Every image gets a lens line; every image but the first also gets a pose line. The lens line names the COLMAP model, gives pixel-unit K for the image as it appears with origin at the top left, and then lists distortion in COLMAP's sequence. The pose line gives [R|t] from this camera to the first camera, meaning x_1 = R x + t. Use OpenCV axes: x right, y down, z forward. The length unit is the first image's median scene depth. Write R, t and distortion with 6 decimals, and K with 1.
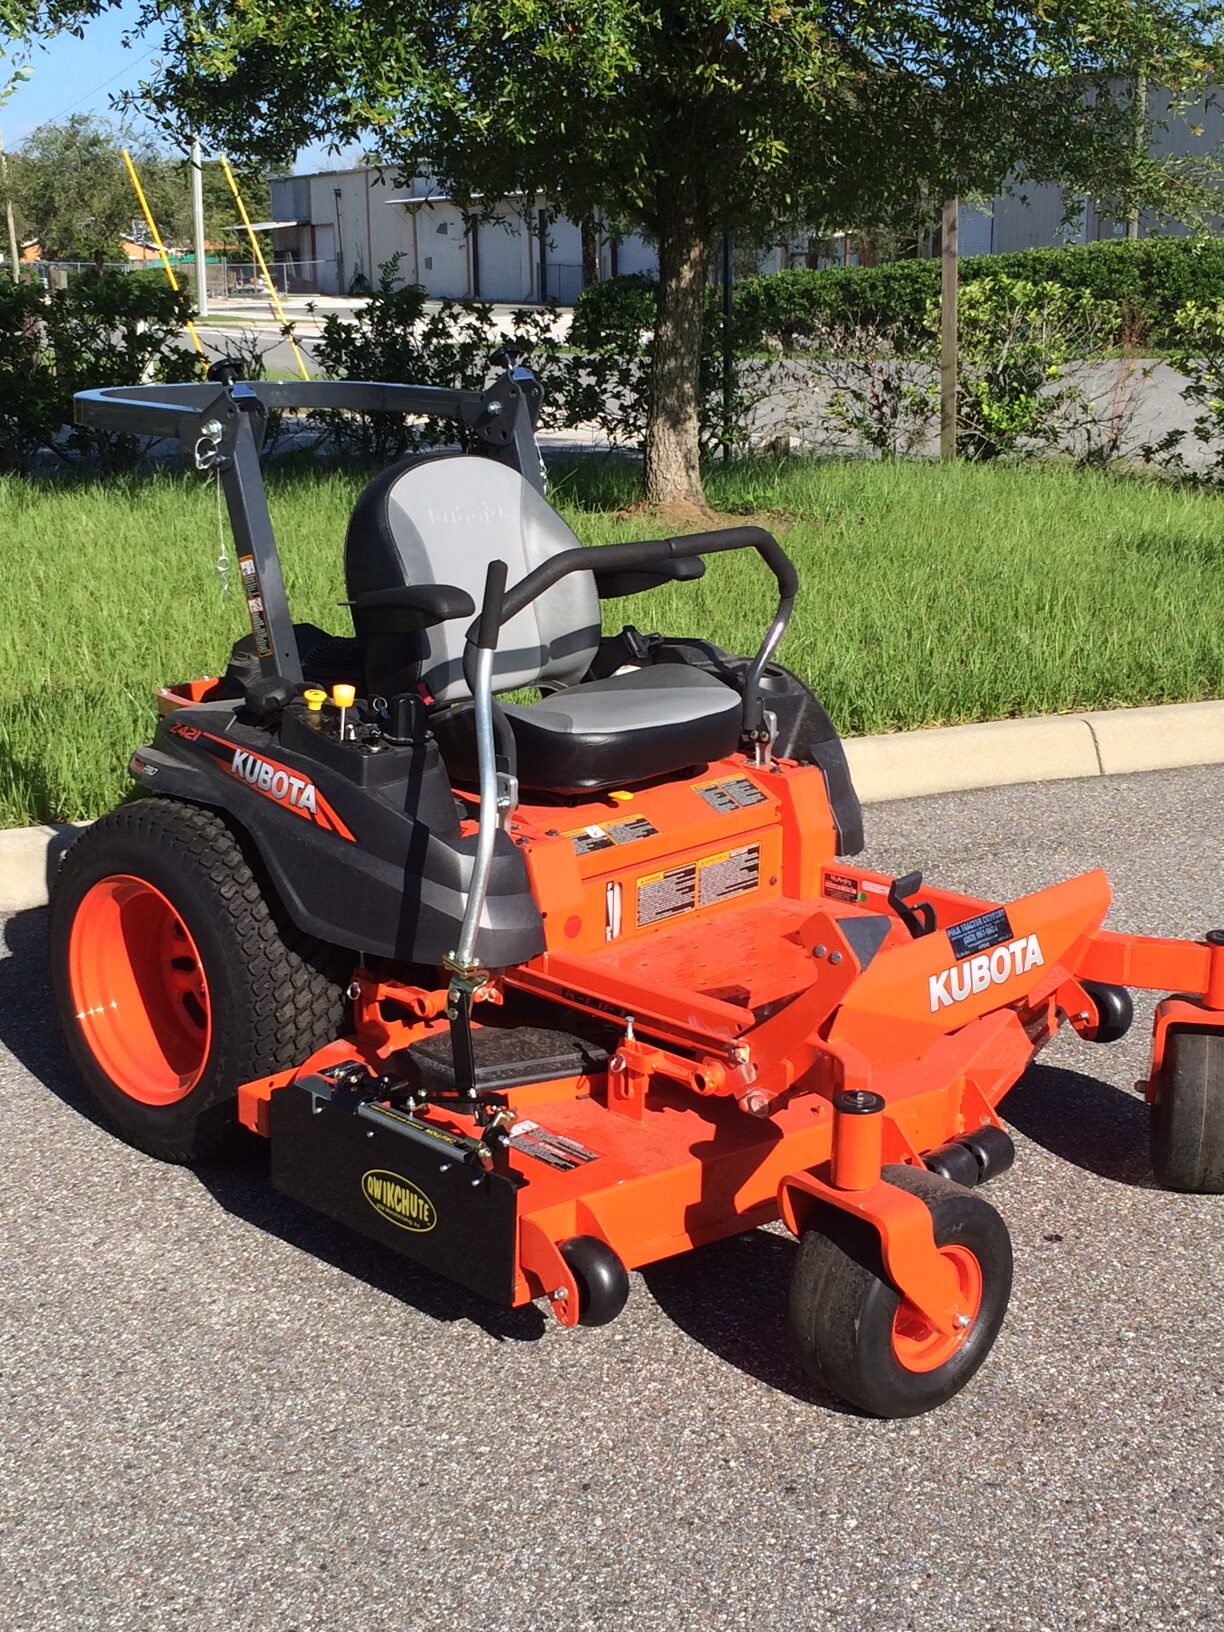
lens RADIAL K [[2176.1, 0, 609.7], [0, 2176.1, 814.8], [0, 0, 1]] dist [0.051412, 0.000000]
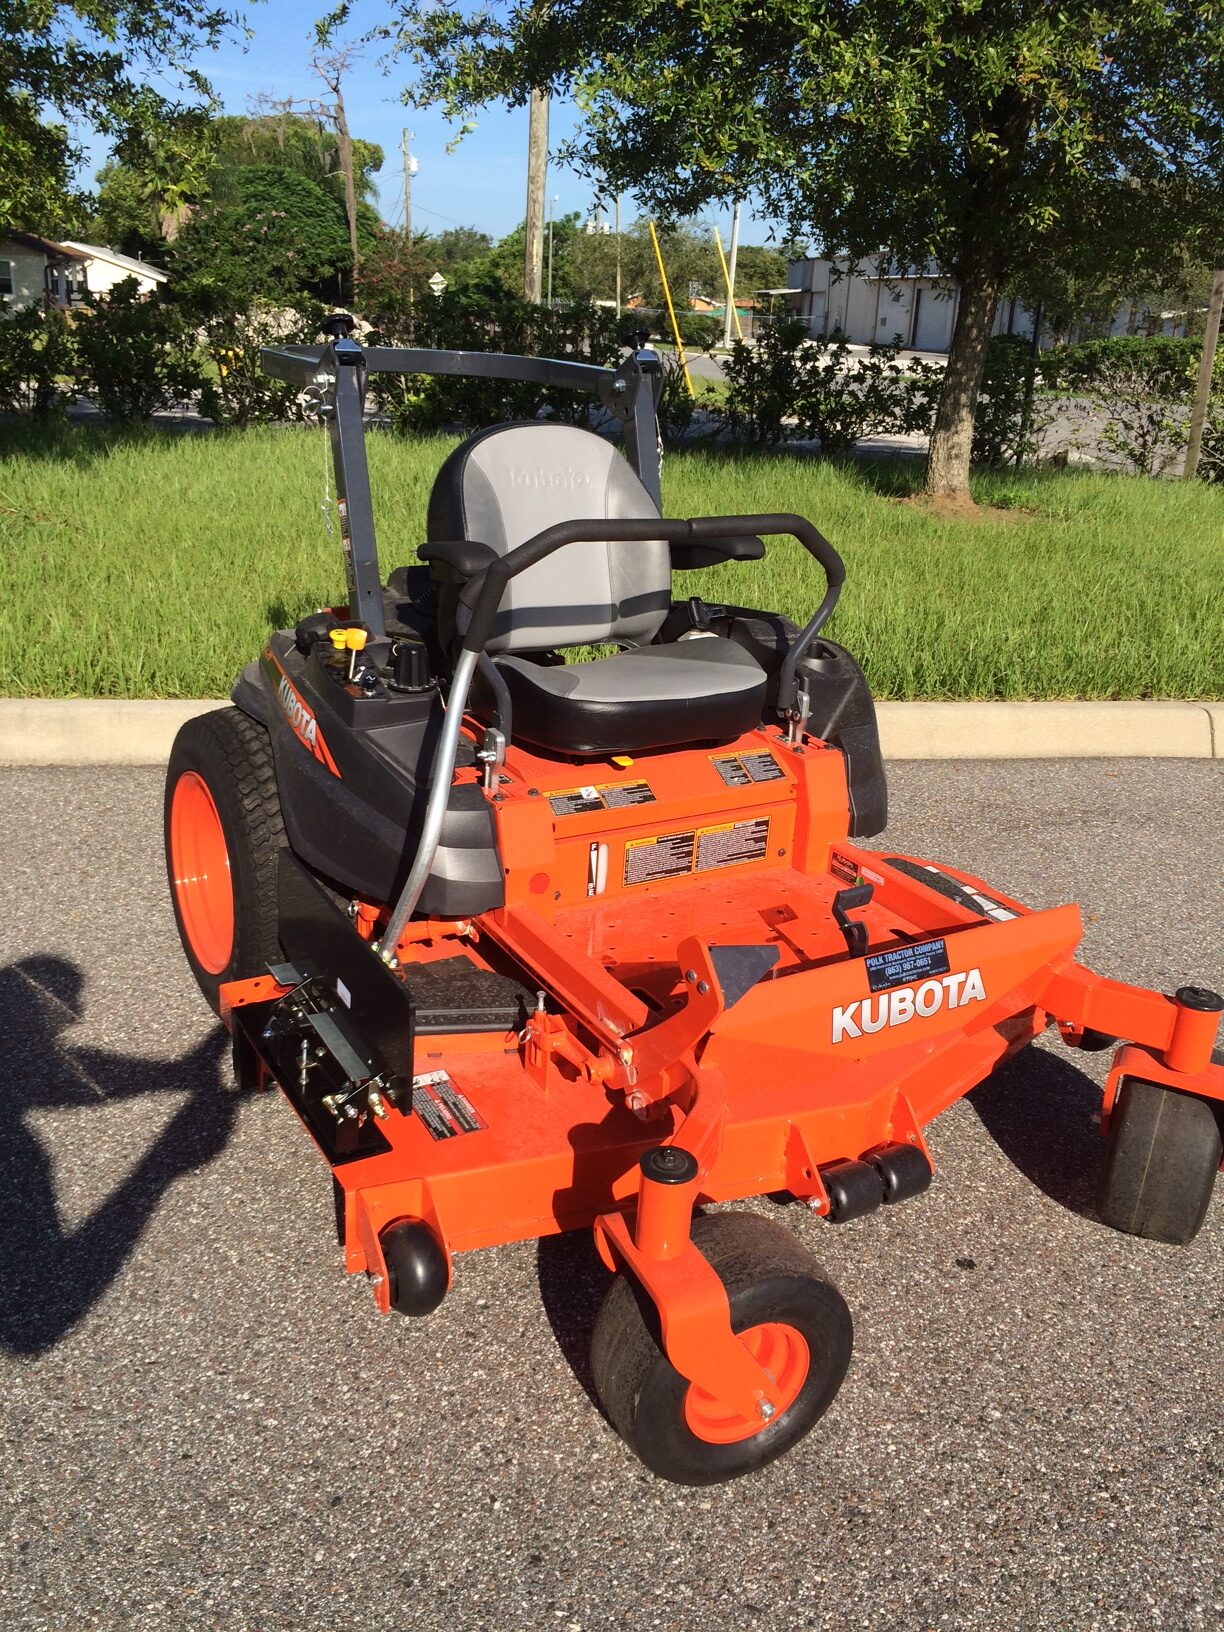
lens RADIAL K [[1408.5, 0, 611.1], [0, 1408.5, 815.4], [0, 0, 1]] dist [0.059067, -0.075321]
pose [[0.966182, 0.137490, -0.218147, 0.145227], [-0.117010, 0.987646, 0.104234, -0.050654], [0.229783, -0.075184, 0.970334, 0.319668]]
